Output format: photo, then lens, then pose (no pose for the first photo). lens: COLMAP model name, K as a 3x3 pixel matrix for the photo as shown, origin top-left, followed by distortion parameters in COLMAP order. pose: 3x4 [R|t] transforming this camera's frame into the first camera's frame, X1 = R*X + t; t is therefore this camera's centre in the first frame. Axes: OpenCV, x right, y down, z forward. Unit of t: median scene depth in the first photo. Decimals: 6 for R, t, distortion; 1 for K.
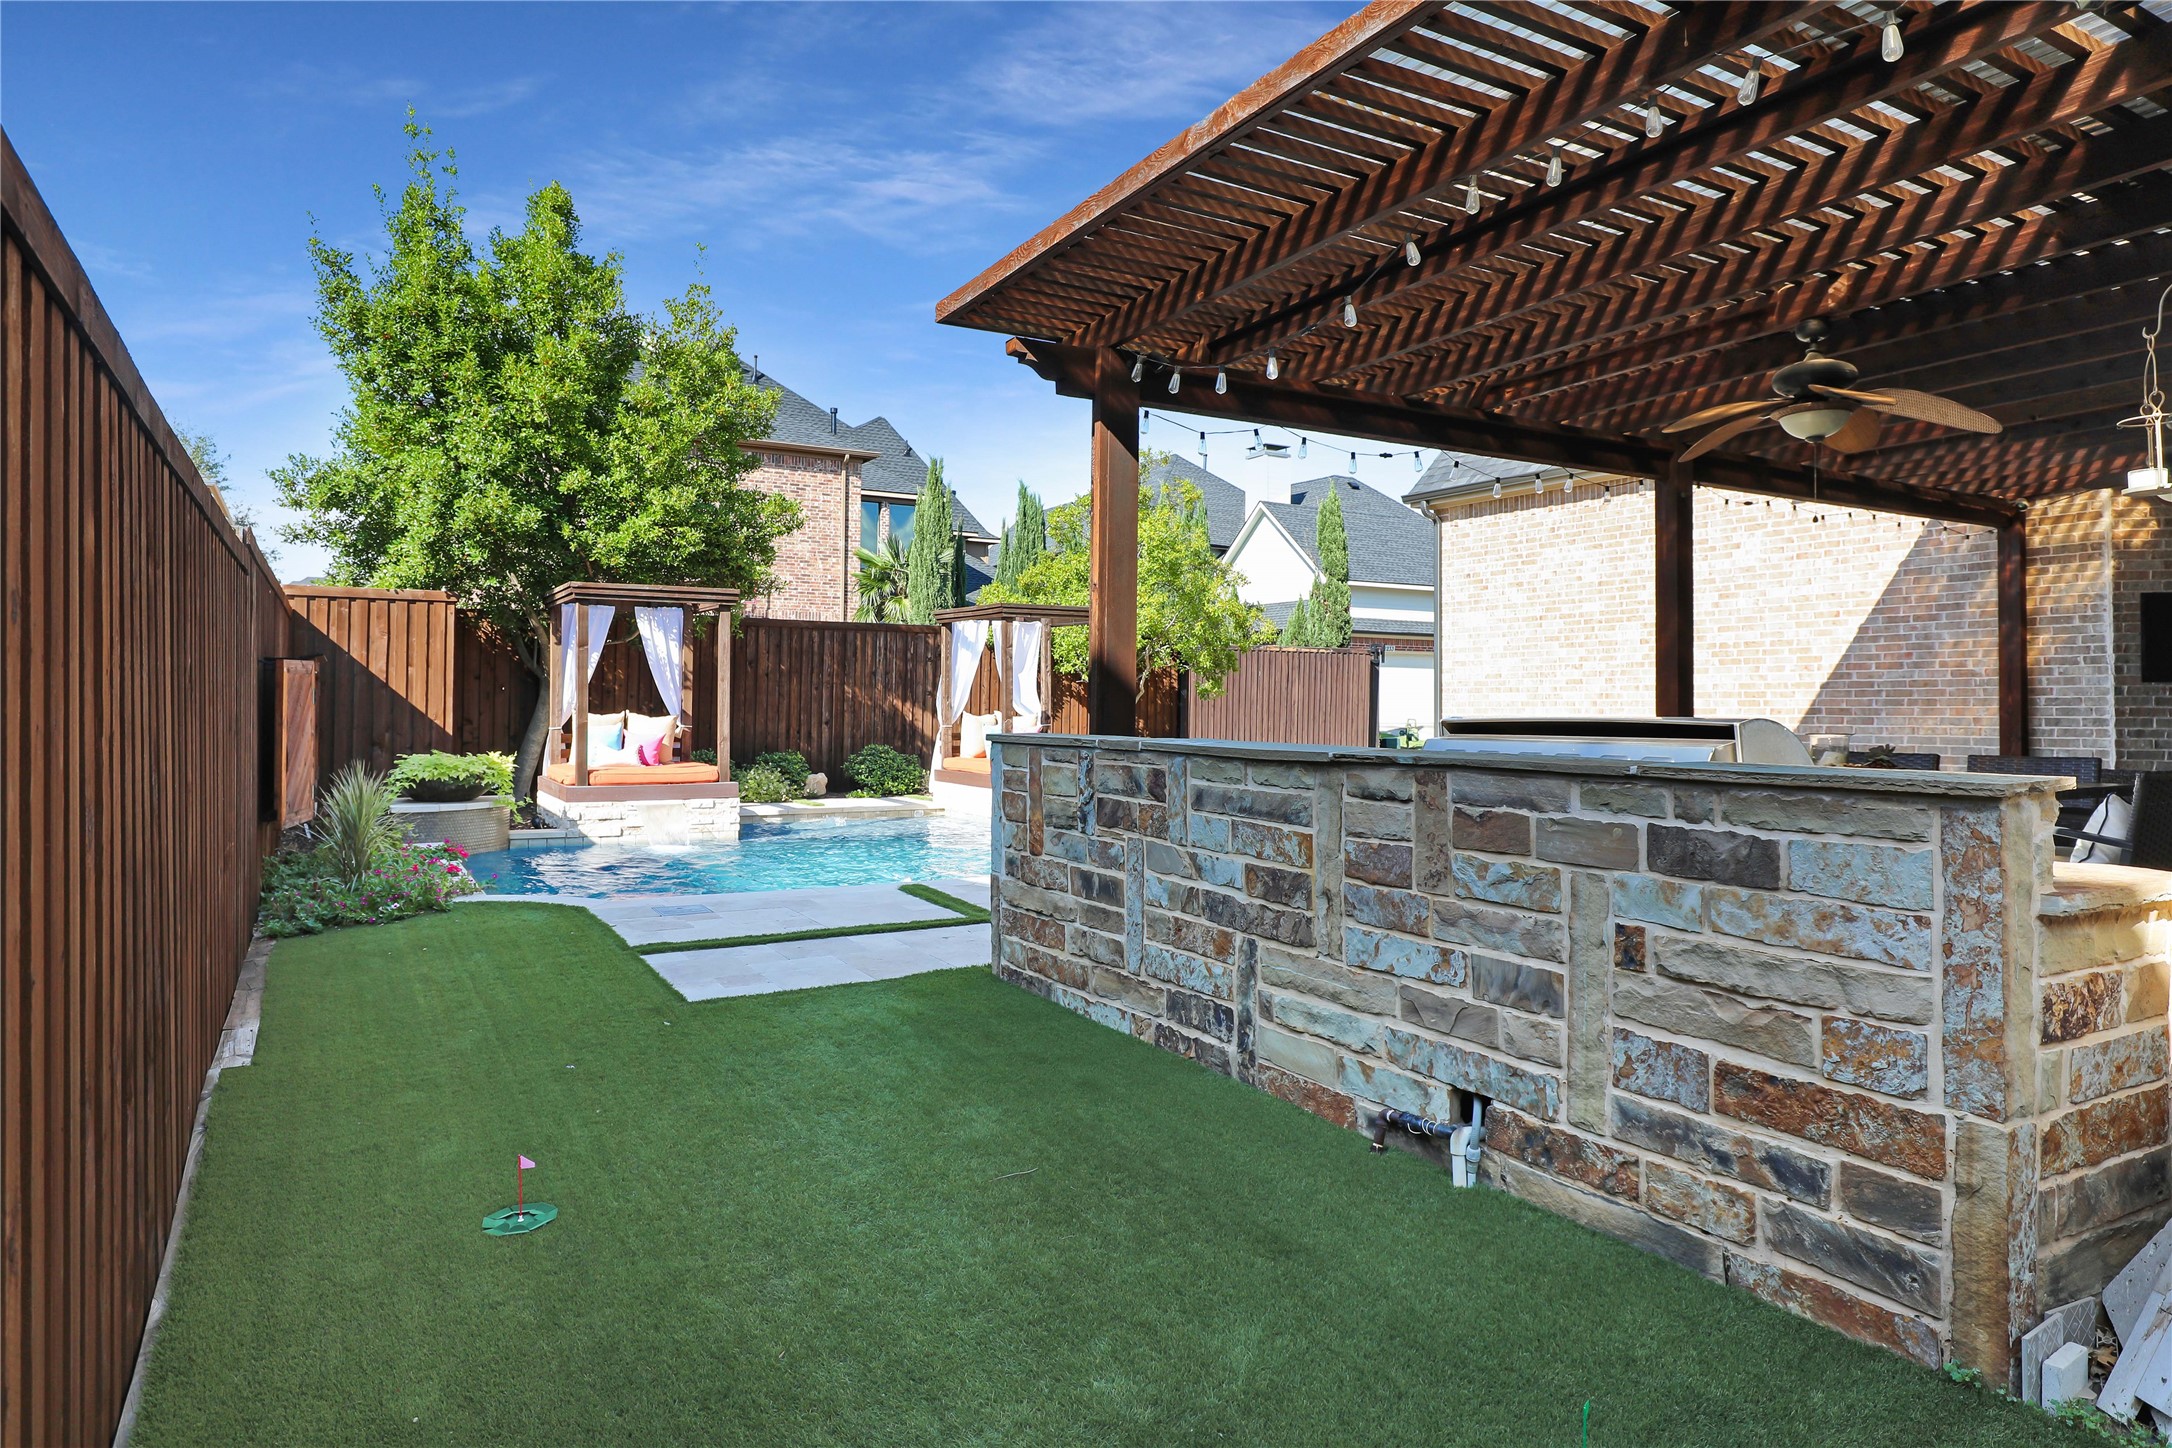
lens RADIAL K [[1358.2, 0, 1086.0], [0, 1358.2, 724.0], [0, 0, 1]] dist [-0.021084, 0.003058]
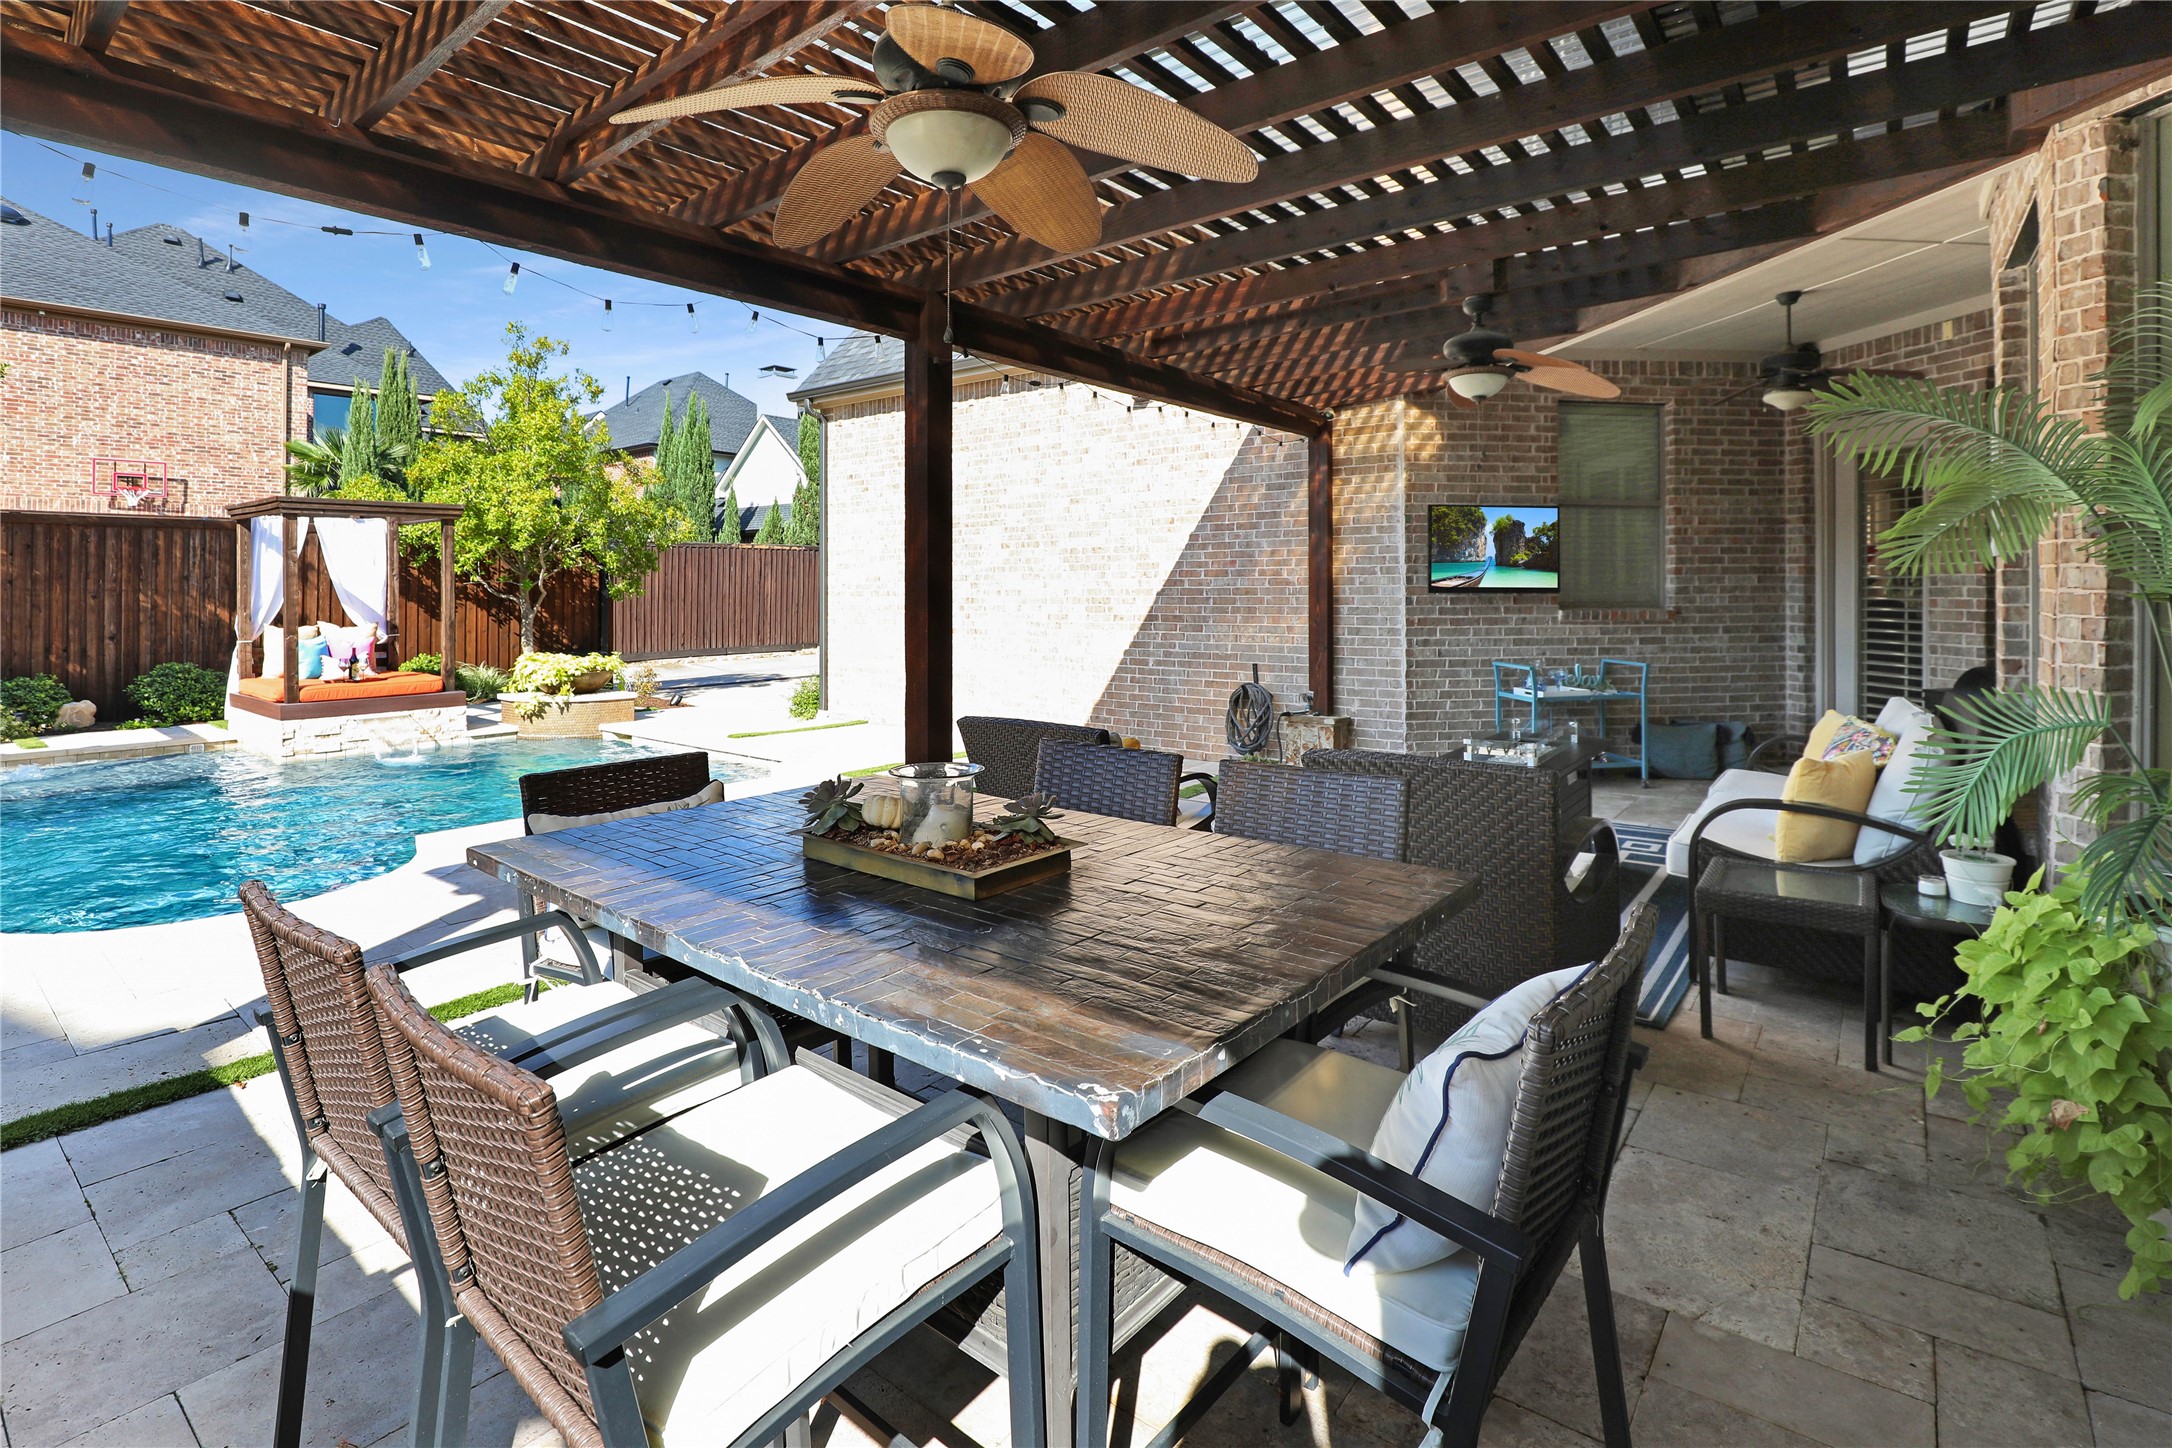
lens RADIAL K [[1055.2, 0, 1064.0], [0, 1055.2, 665.0], [0, 0, 1]] dist [-0.048009, -0.000053]
pose [[0.939882, -0.029942, 0.340184, 0.229526], [0.009628, 0.998076, 0.061248, -0.025320], [-0.341364, -0.054290, 0.938362, 0.310853]]
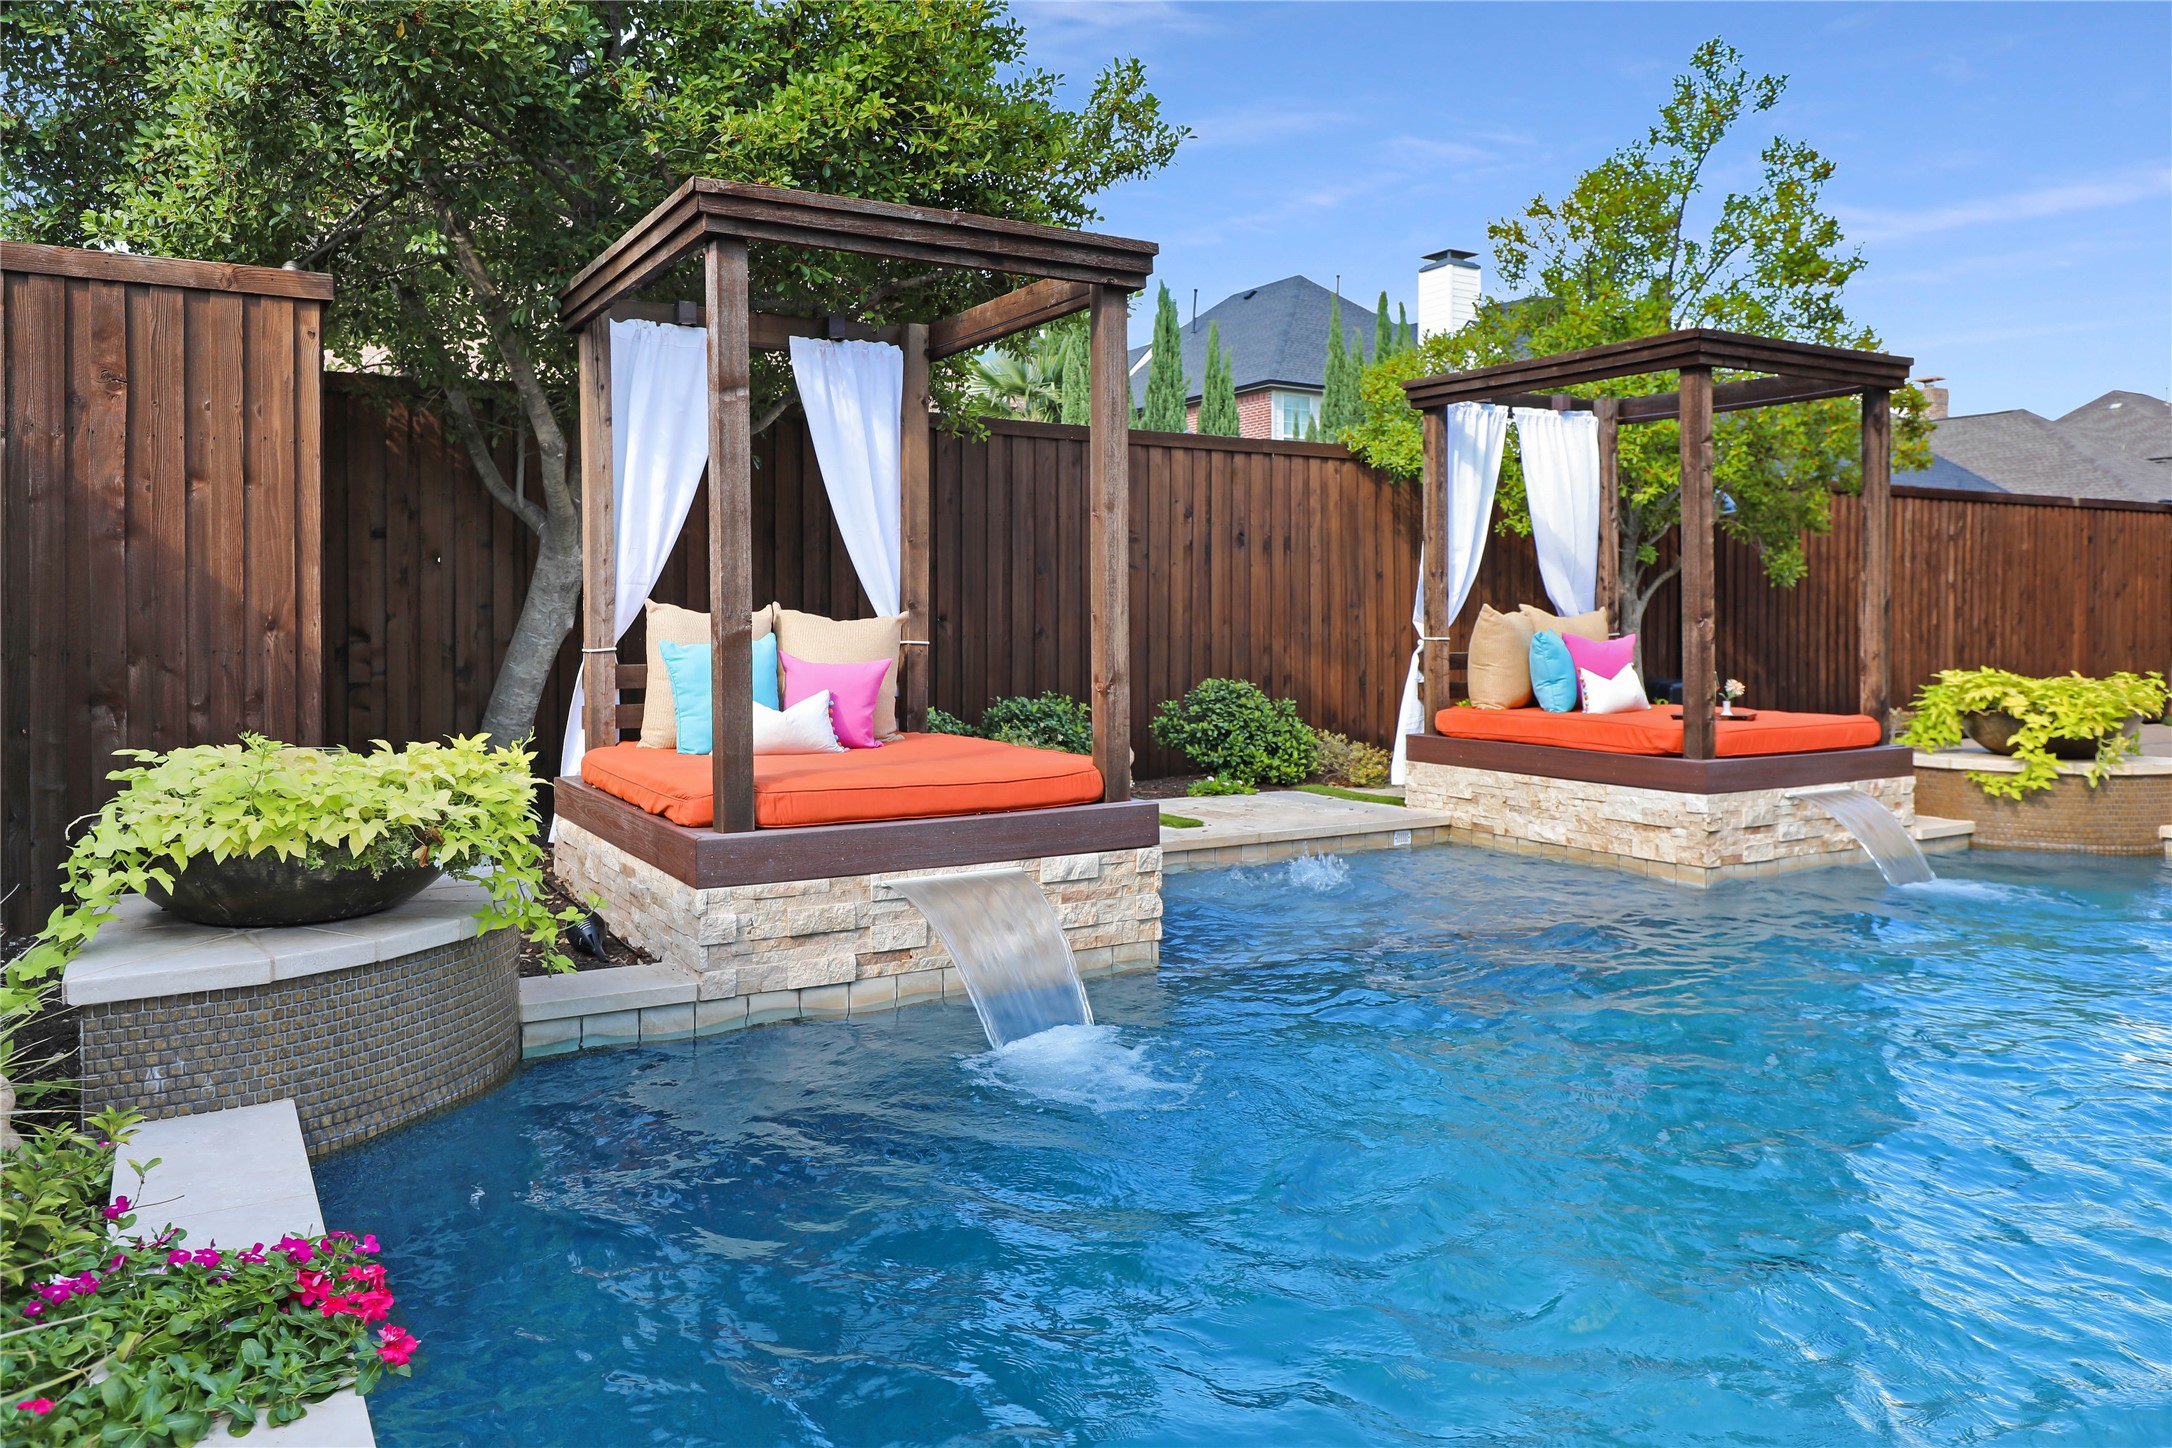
lens RADIAL K [[1539.5, 0, 1086.0], [0, 1539.5, 724.0], [0, 0, 1]] dist [-0.002245, -0.000450]
pose [[0.999904, -0.004507, 0.013066, -0.311606], [0.003761, 0.998394, 0.056533, 0.000290], [-0.013300, -0.056479, 0.998315, 0.673629]]
